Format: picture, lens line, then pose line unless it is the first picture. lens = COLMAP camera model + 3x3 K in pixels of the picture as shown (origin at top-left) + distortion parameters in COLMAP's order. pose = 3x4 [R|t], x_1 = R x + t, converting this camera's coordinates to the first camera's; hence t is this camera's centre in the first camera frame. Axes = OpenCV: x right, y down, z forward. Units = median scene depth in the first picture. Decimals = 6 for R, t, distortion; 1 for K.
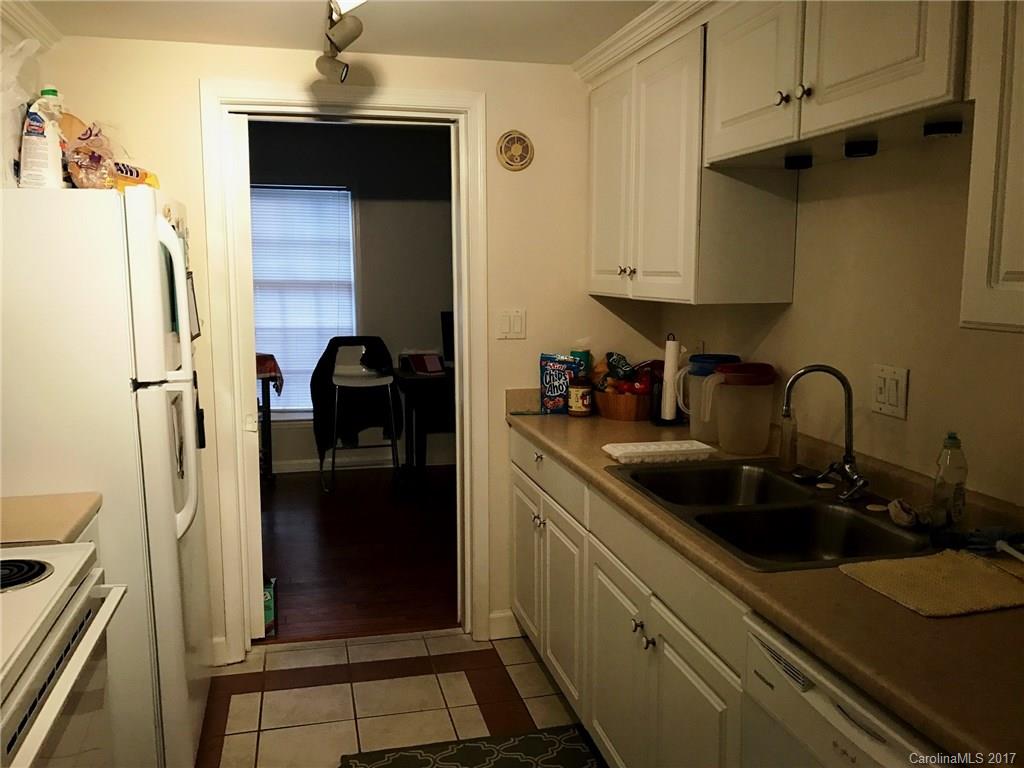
lens RADIAL K [[833.2, 0, 512.5], [0, 833.2, 380.4], [0, 0, 1]] dist [-0.002820, -0.025641]
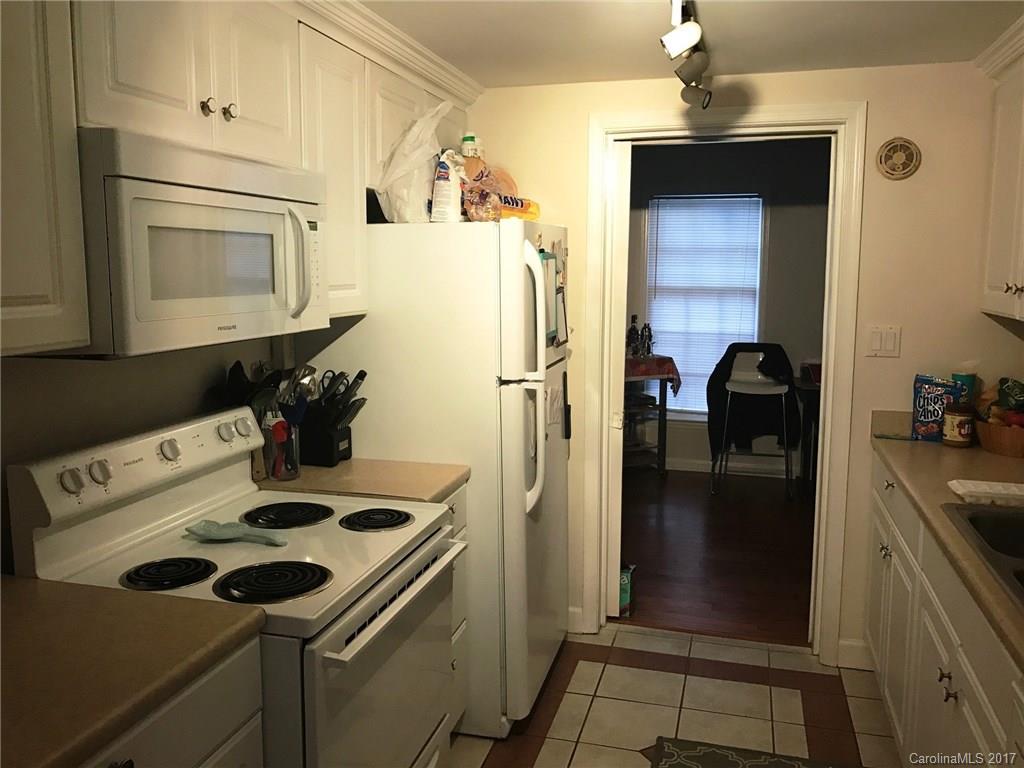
lens RADIAL K [[833.2, 0, 508.8], [0, 833.2, 383.2], [0, 0, 1]] dist [-0.002820, -0.025641]
pose [[0.868171, 0.068571, -0.491505, 0.106592], [-0.066899, 0.997539, 0.021003, -0.012987], [0.491736, 0.014647, 0.870621, -0.035776]]
